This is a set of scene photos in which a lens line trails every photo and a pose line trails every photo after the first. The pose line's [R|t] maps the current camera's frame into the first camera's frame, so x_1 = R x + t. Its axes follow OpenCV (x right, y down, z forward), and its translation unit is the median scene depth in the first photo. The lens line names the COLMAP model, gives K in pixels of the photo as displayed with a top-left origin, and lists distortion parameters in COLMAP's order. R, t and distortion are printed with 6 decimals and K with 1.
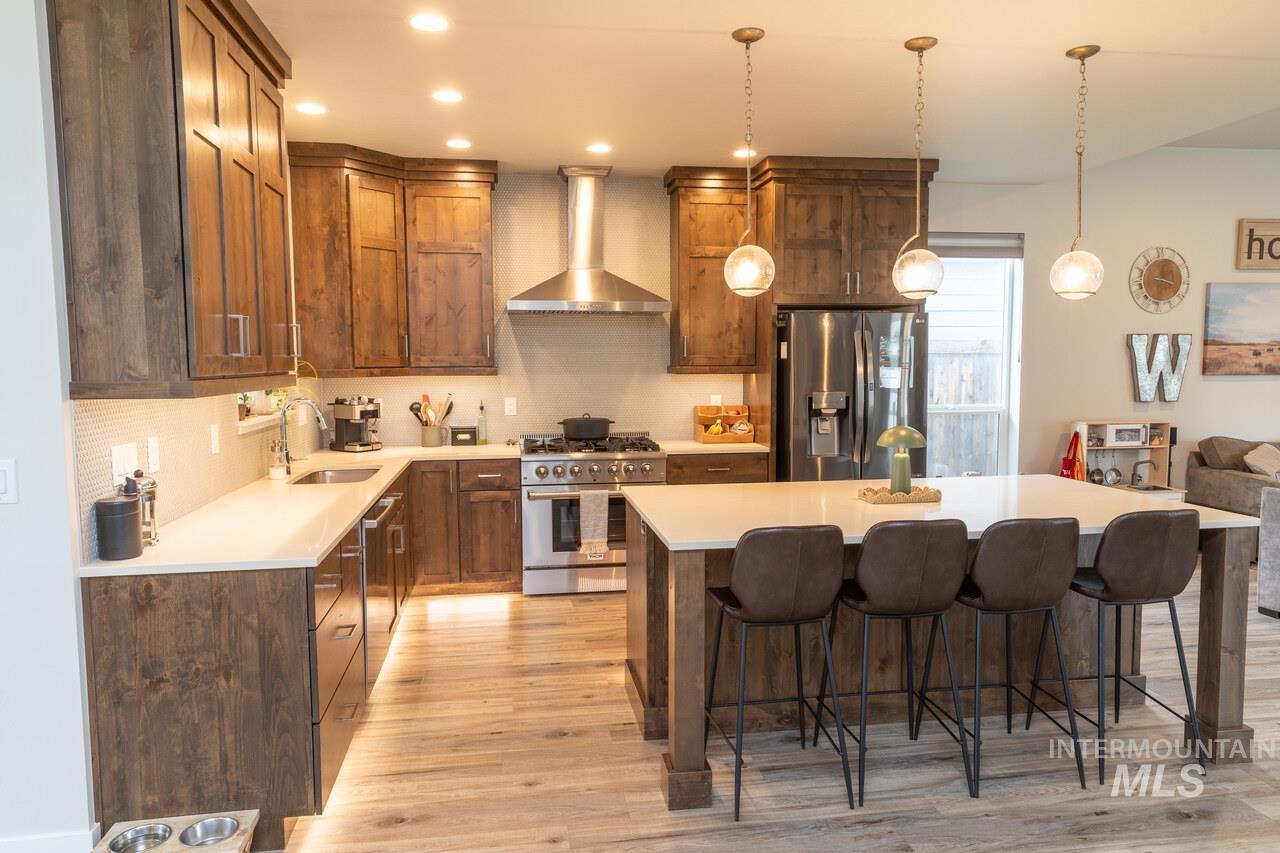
lens RADIAL K [[871.1, 0, 621.9], [0, 871.1, 430.7], [0, 0, 1]] dist [0.008377, 0.003122]
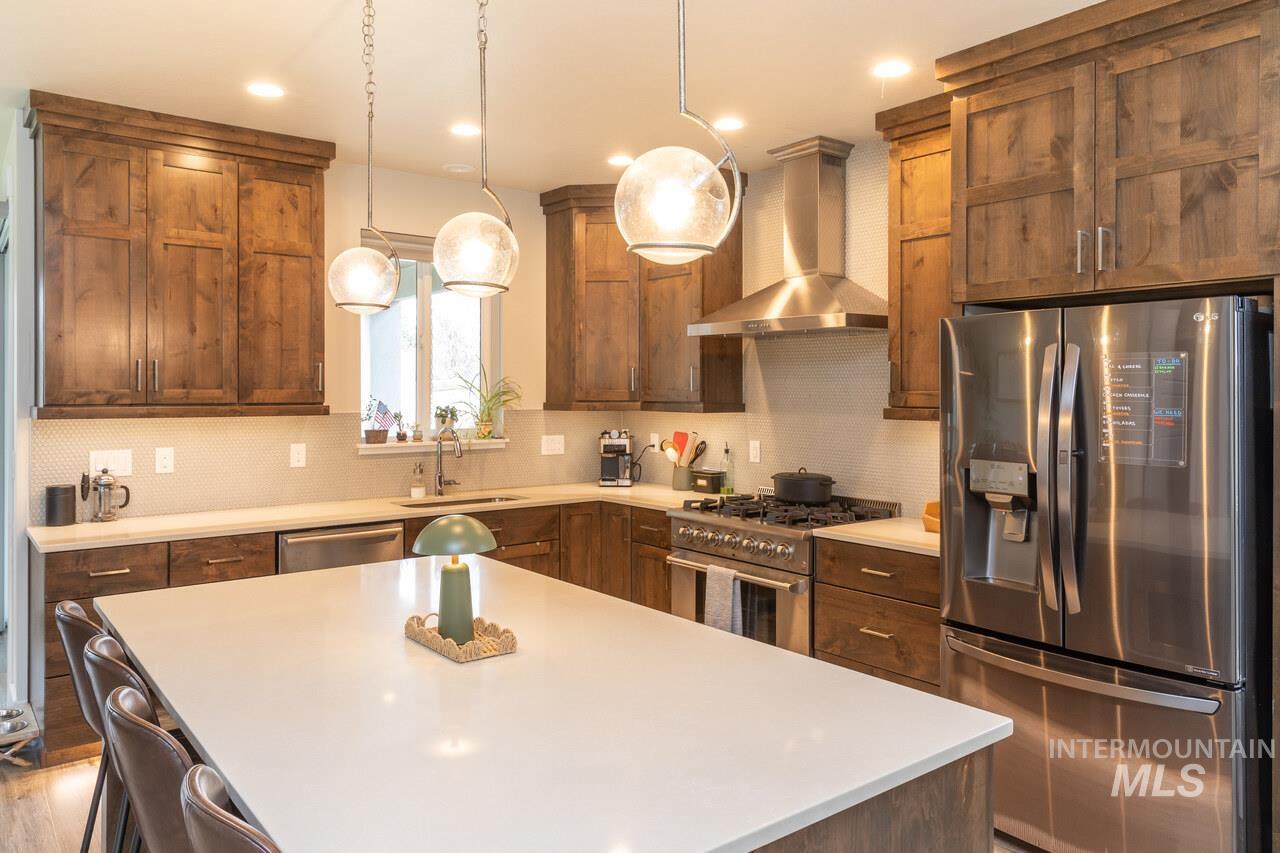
lens RADIAL K [[871.1, 0, 642.9], [0, 871.1, 398.4], [0, 0, 1]] dist [0.008377, 0.003122]
pose [[0.506501, 0.013894, -0.862128, 0.571034], [-0.078532, 0.996458, -0.030079, -0.048573], [0.858656, 0.082939, 0.505798, 0.530628]]
